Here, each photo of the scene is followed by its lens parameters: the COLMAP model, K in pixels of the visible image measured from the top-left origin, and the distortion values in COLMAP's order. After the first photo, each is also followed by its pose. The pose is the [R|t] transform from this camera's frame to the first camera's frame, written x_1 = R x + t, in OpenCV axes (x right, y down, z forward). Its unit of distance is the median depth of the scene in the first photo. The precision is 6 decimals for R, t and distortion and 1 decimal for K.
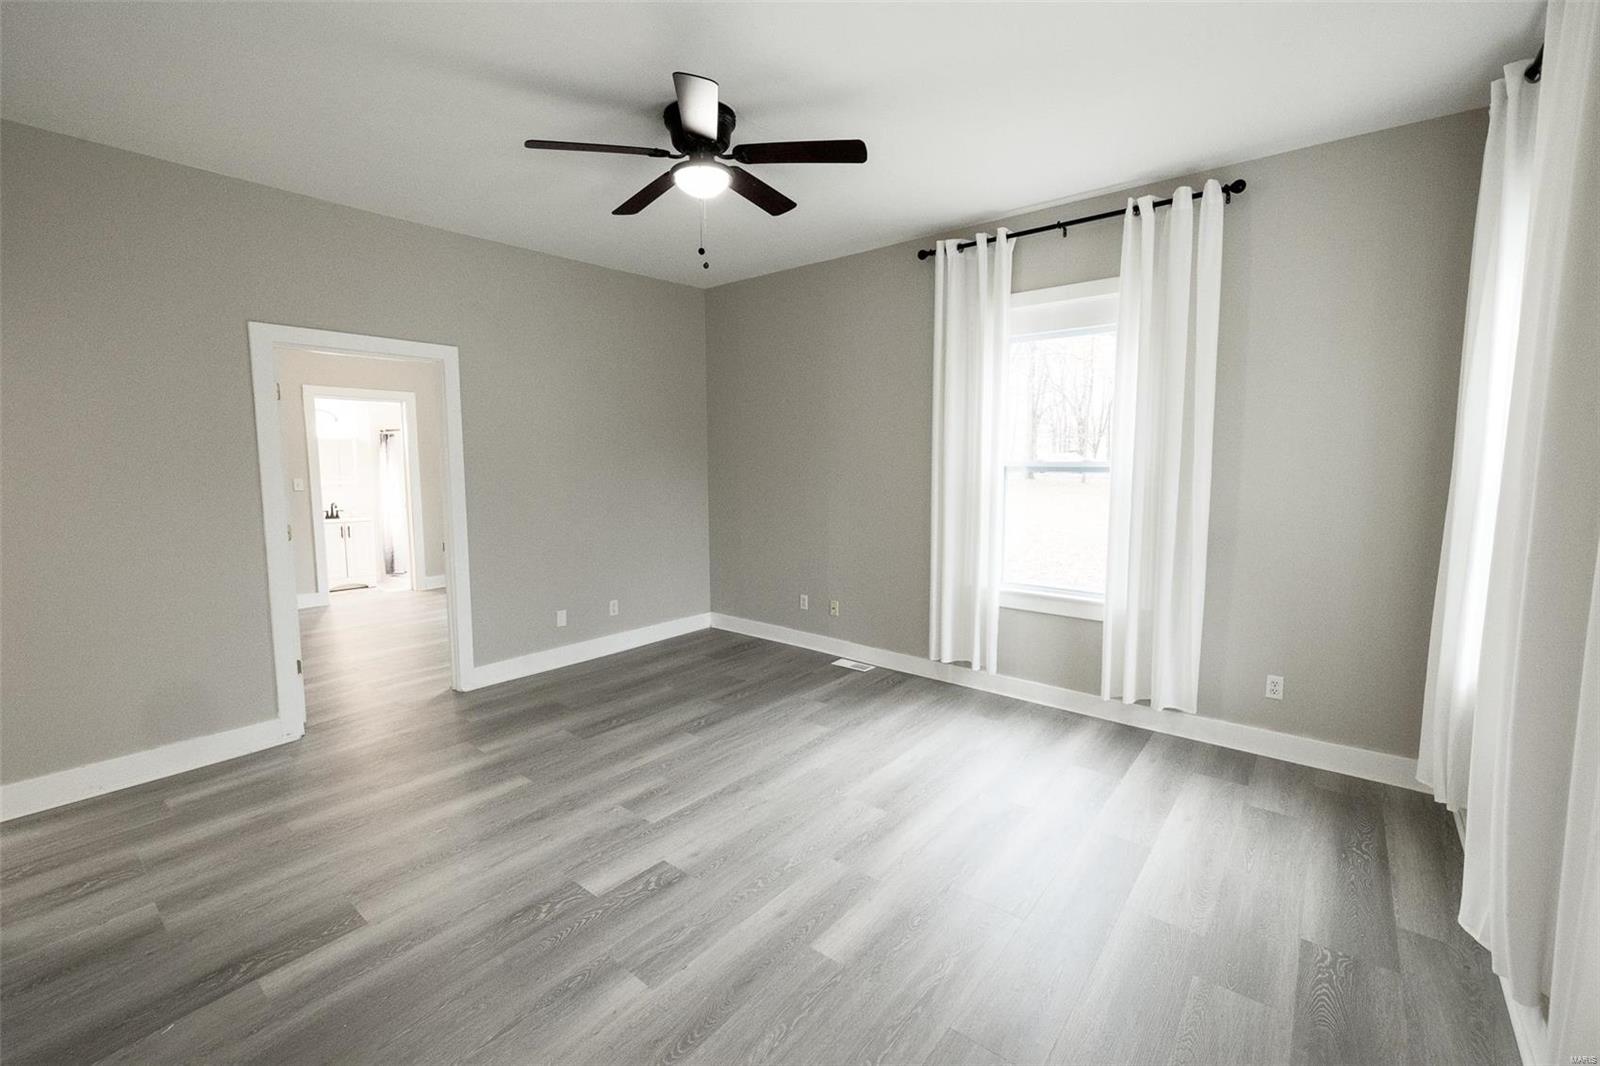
lens RADIAL K [[670.2, 0, 794.4], [0, 670.2, 528.6], [0, 0, 1]] dist [-0.001731, 0.000566]
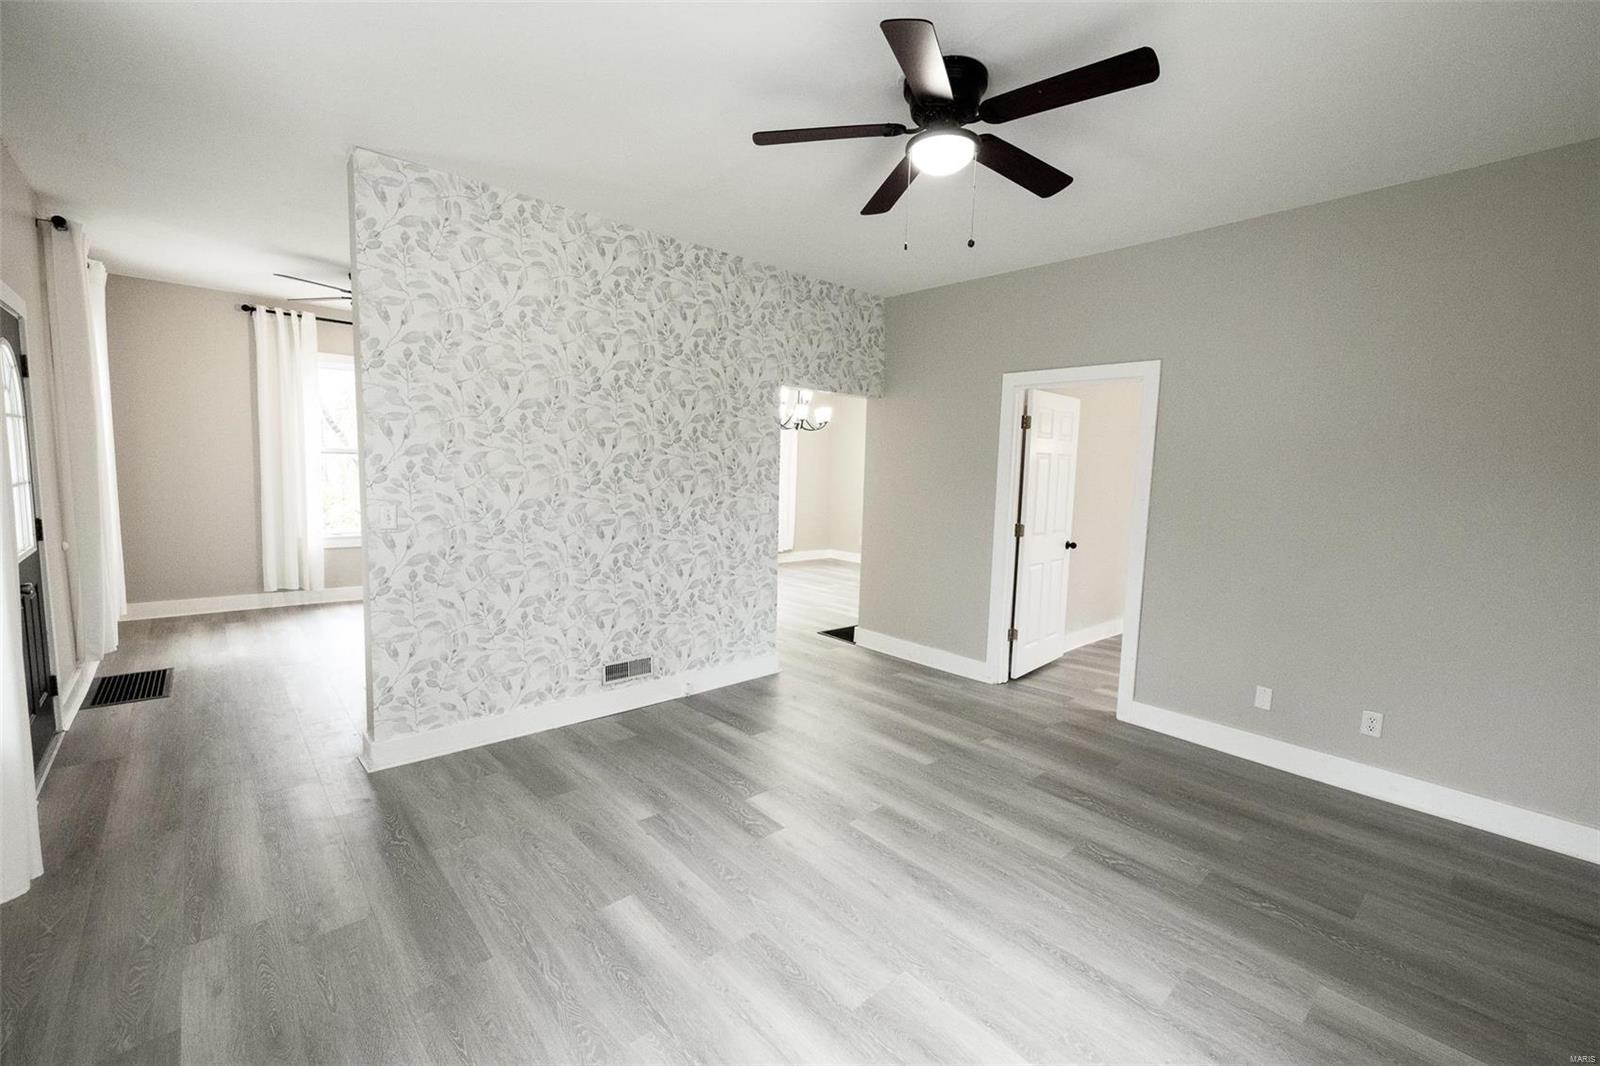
lens RADIAL K [[670.2, 0, 805.0], [0, 670.2, 532.1], [0, 0, 1]] dist [-0.001731, 0.000566]
pose [[-0.144328, 0.103936, -0.984056, 0.645779], [-0.132907, 0.983421, 0.123362, -0.105214], [0.980564, 0.148593, -0.128121, 0.828984]]
